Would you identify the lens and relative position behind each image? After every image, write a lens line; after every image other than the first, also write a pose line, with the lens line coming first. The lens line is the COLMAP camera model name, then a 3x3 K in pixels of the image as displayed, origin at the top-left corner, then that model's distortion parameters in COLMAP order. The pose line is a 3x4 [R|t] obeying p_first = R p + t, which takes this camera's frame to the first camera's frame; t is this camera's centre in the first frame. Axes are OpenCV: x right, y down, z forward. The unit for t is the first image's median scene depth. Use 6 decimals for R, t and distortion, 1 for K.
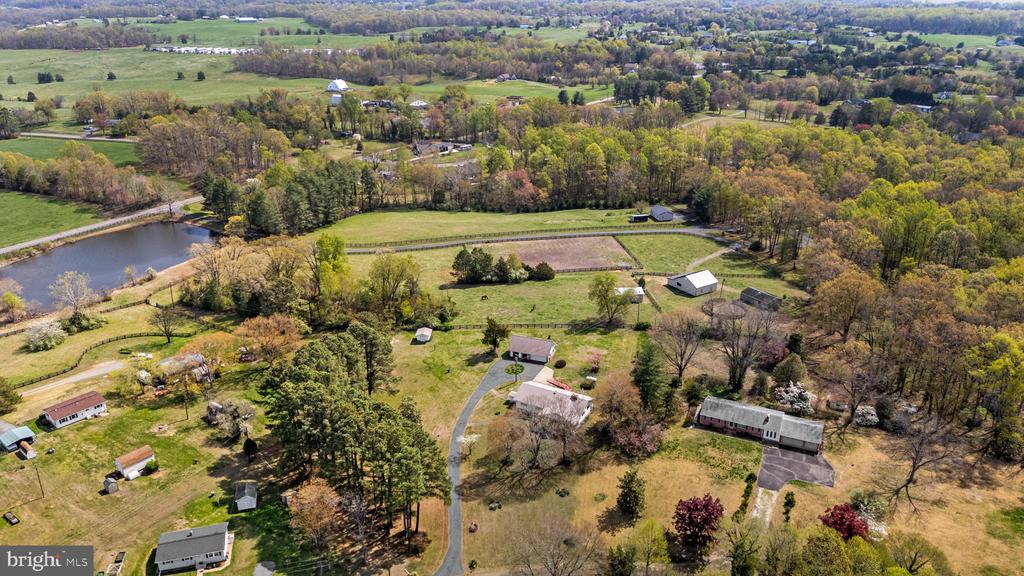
lens RADIAL K [[743.0, 0, 513.3], [0, 743.0, 290.8], [0, 0, 1]] dist [0.076886, -0.077142]
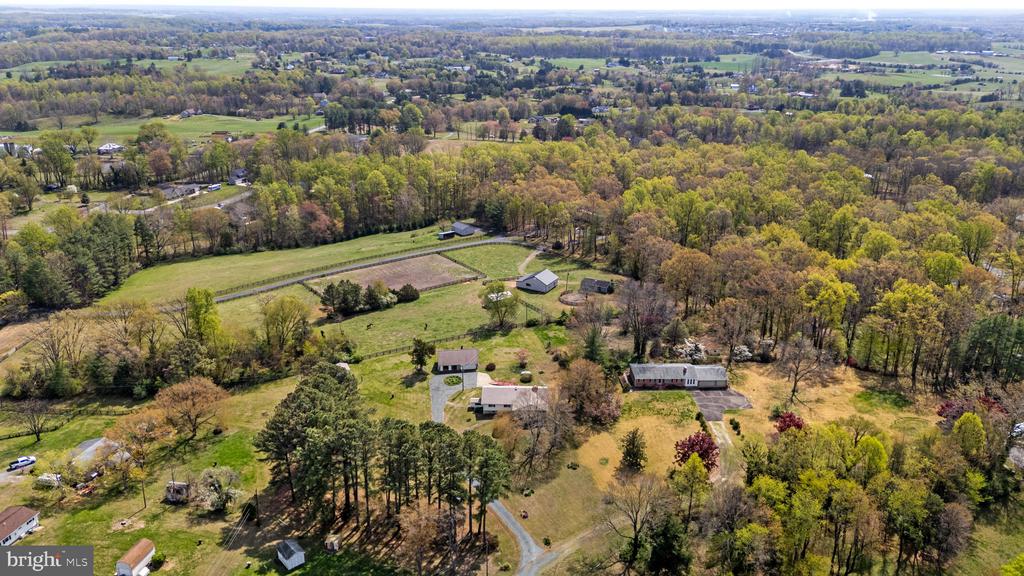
lens RADIAL K [[743.0, 0, 513.3], [0, 743.0, 290.8], [0, 0, 1]] dist [0.076886, -0.077142]
pose [[0.894489, -0.157515, 0.418424, -0.267823], [0.171305, 0.985207, 0.004672, -0.008793], [-0.412970, 0.067499, 0.908240, -0.009005]]
